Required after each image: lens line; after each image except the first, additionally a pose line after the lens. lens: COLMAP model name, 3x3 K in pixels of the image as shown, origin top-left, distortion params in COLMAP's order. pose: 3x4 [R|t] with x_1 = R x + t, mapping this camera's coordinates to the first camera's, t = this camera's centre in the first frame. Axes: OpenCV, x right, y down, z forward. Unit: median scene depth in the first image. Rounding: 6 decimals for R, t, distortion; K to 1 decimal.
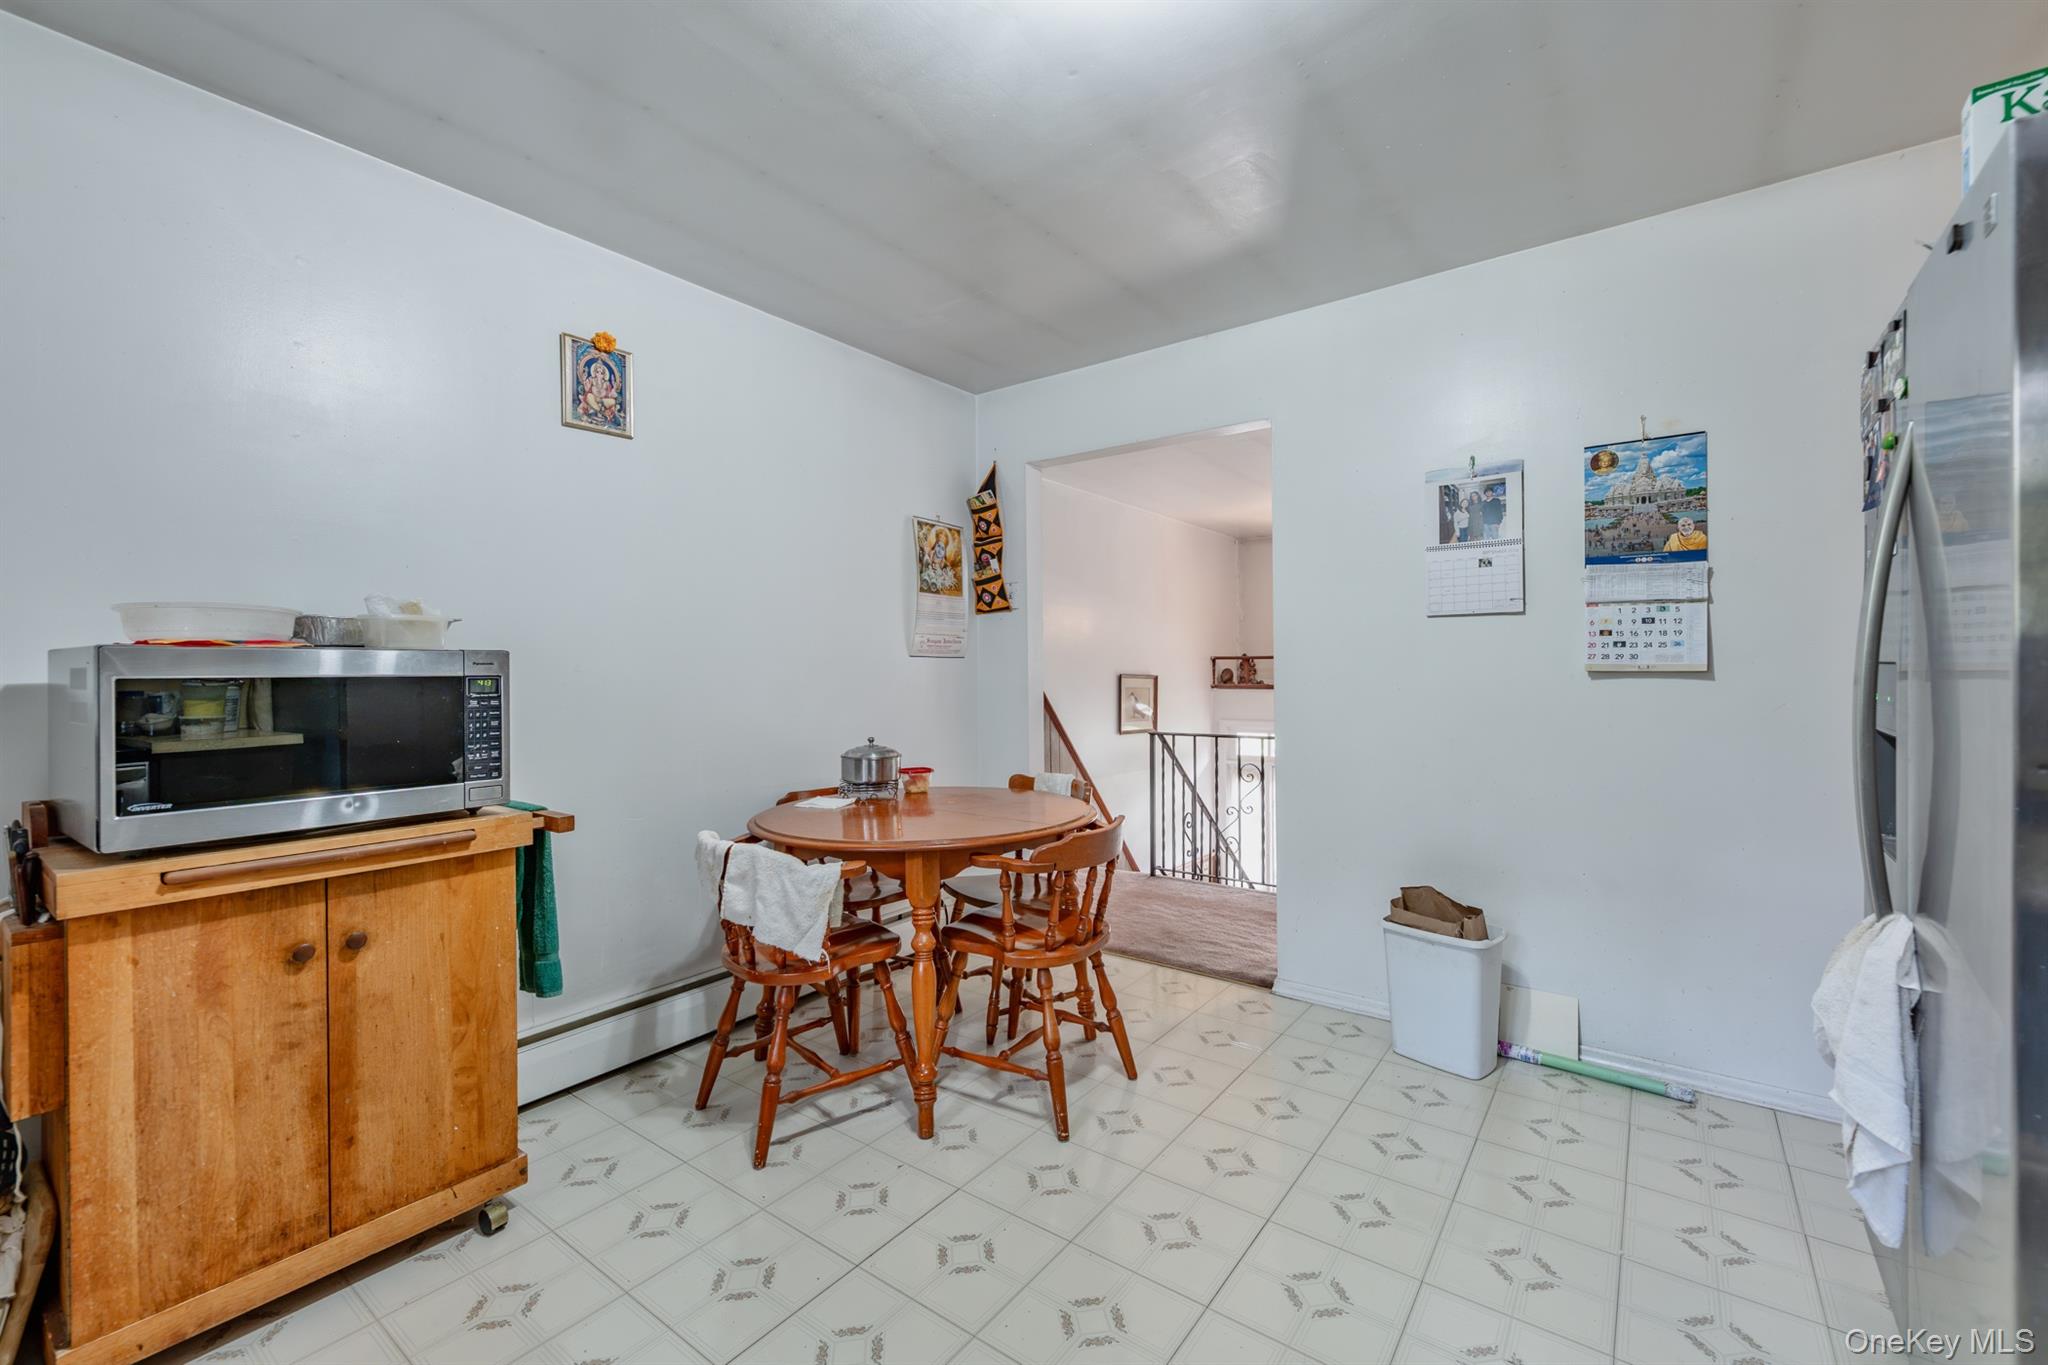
lens RADIAL K [[851.1, 0, 1030.1], [0, 851.1, 669.7], [0, 0, 1]] dist [0.007256, -0.001374]
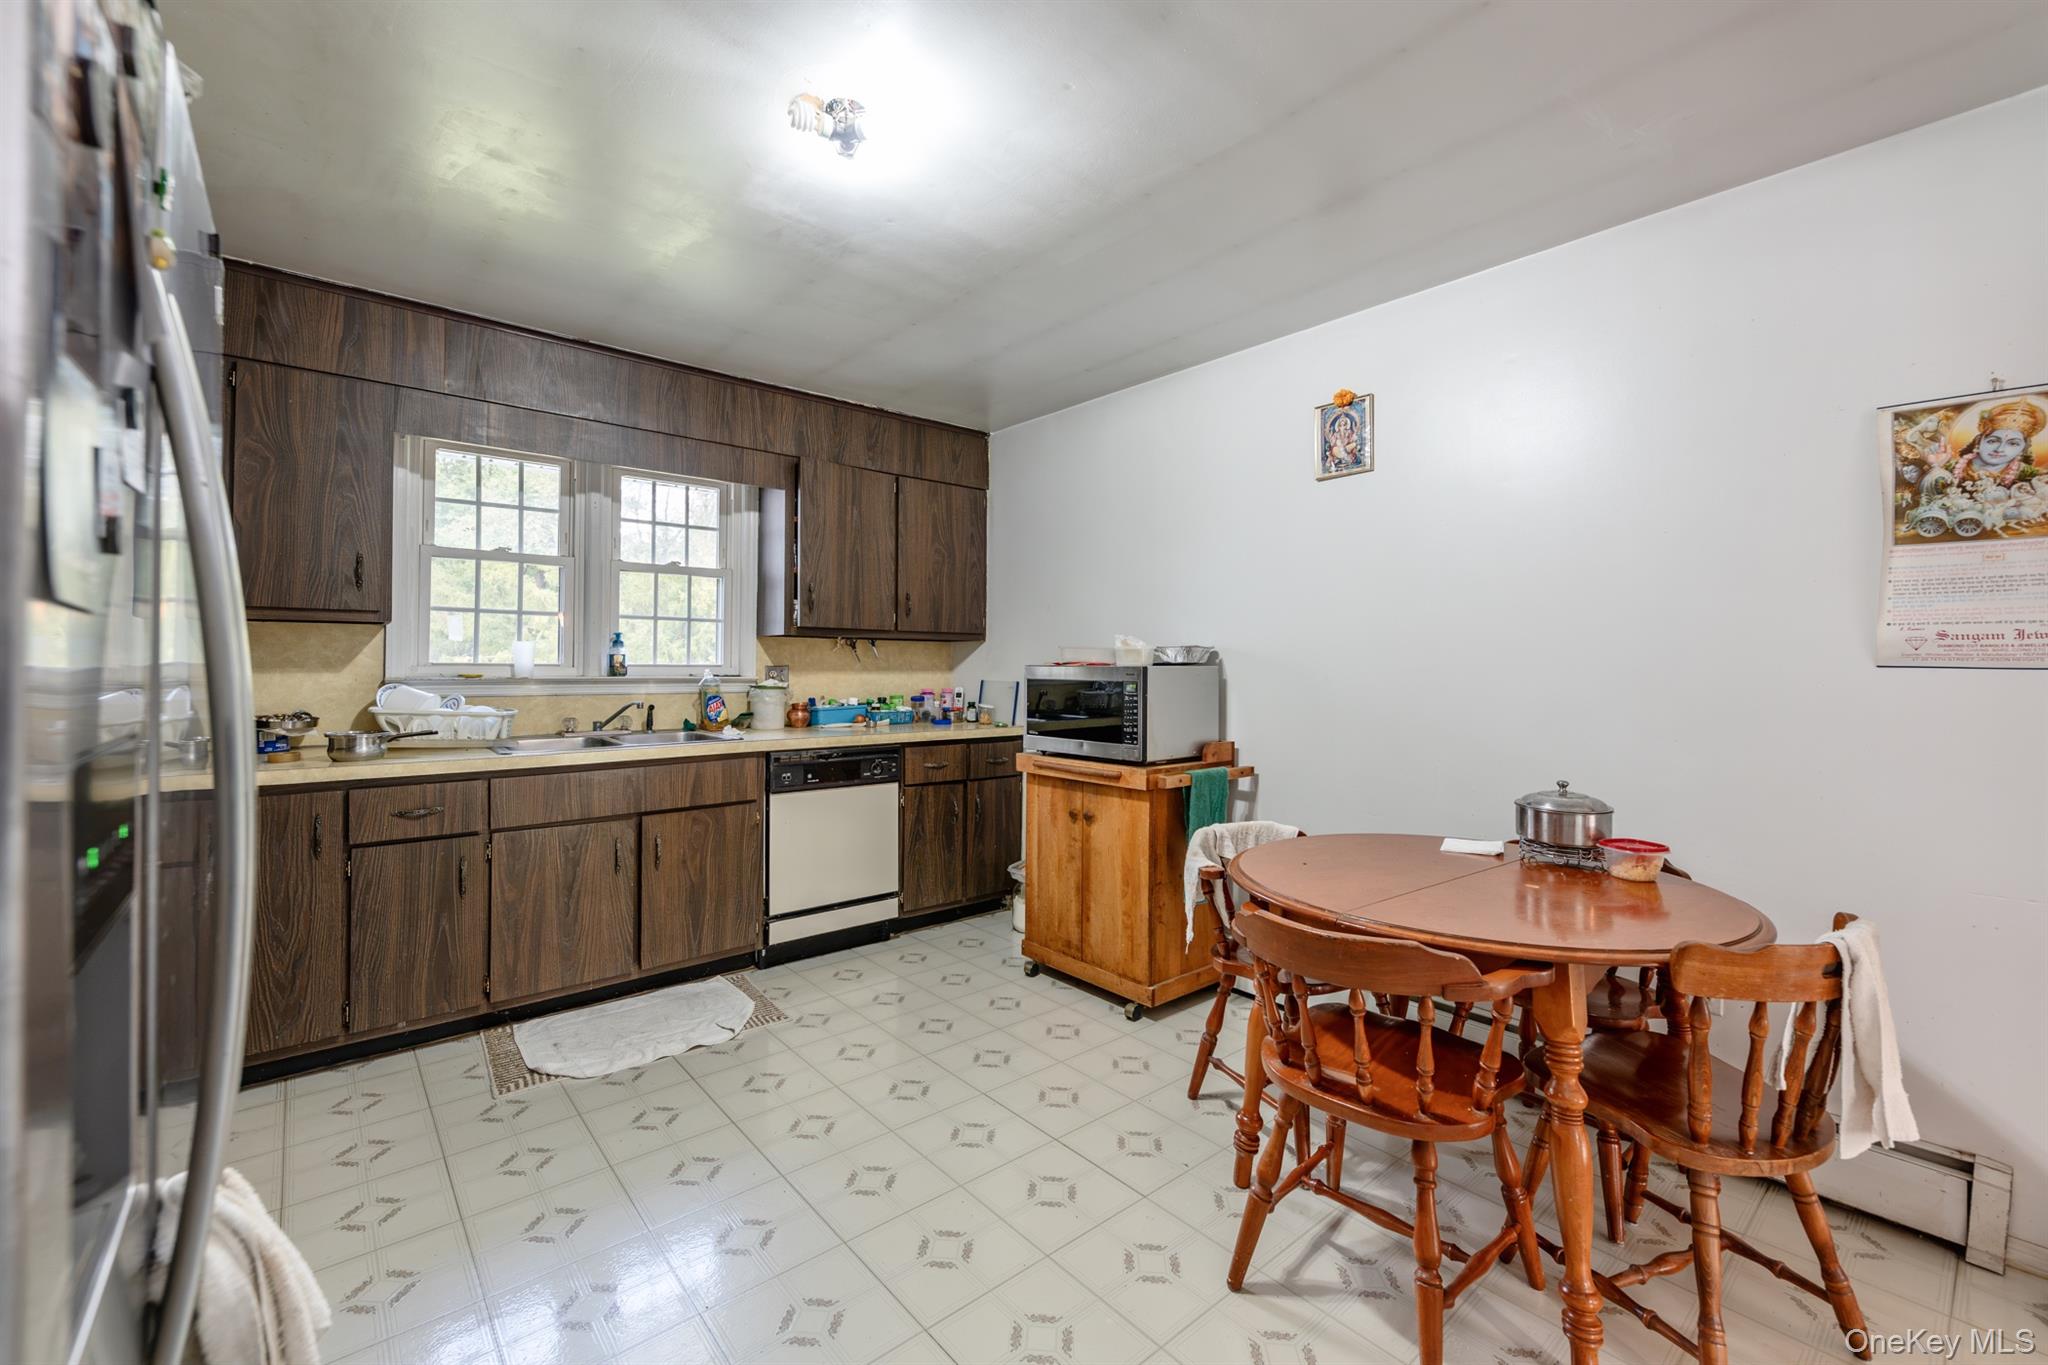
lens RADIAL K [[851.1, 0, 1015.0], [0, 851.1, 667.5], [0, 0, 1]] dist [0.007256, -0.001374]
pose [[-0.240833, 0.004101, -0.970558, 1.018456], [-0.008479, 0.999944, 0.006329, -0.029209], [0.970530, 0.009753, -0.240784, 1.175805]]
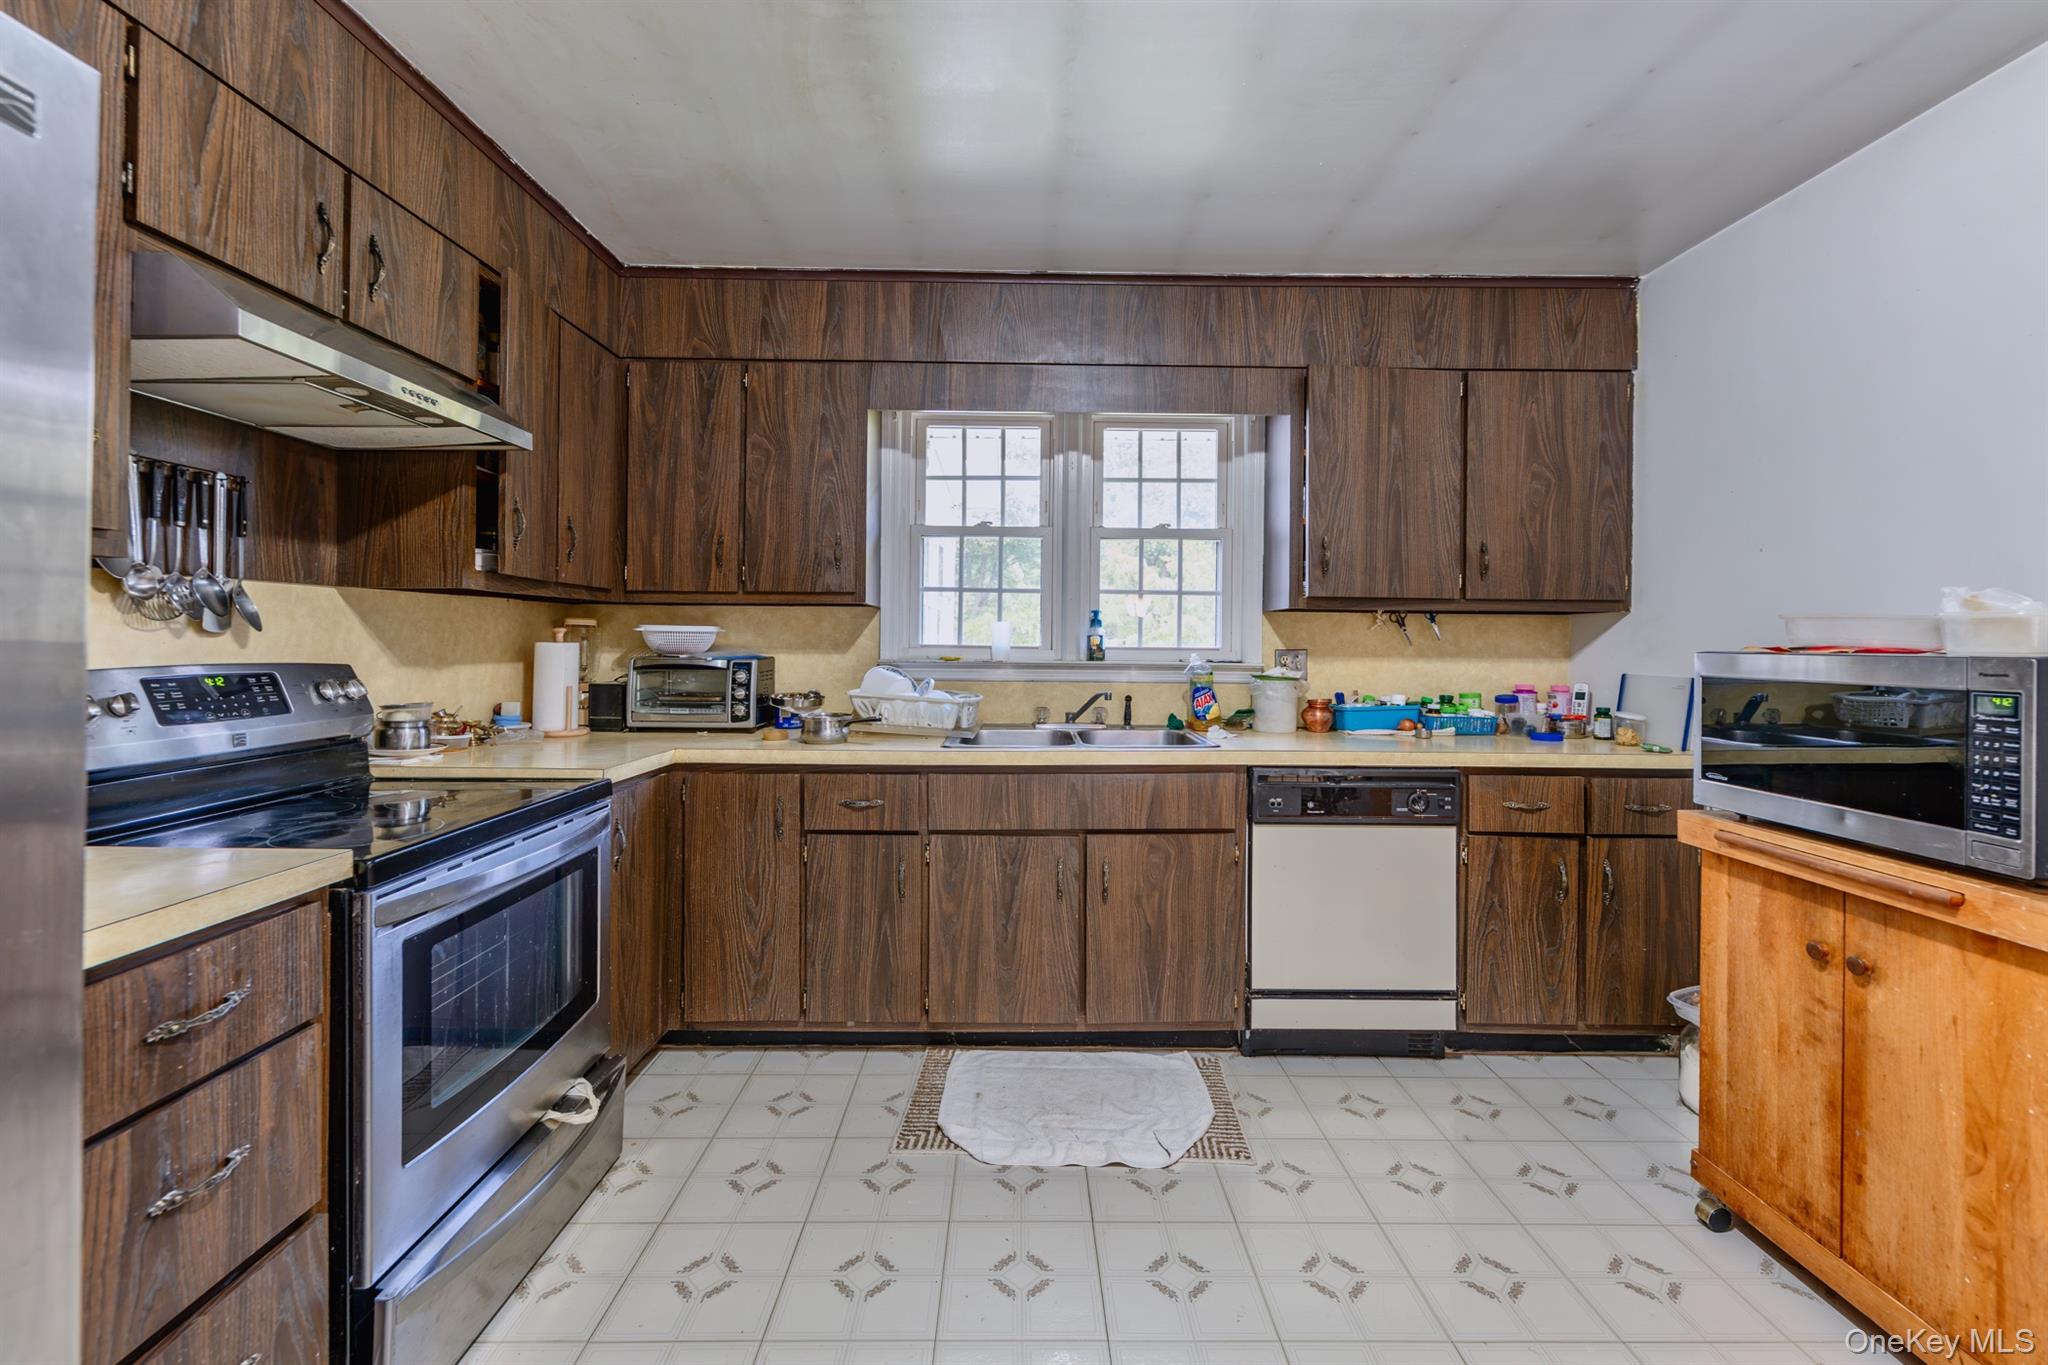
lens RADIAL K [[851.1, 0, 1020.4], [0, 851.1, 644.8], [0, 0, 1]] dist [0.007256, -0.001374]
pose [[-0.804172, -0.002961, -0.594389, 0.461198], [-0.008572, 0.999941, 0.006615, -0.030540], [0.594335, 0.010415, -0.804150, 1.088796]]
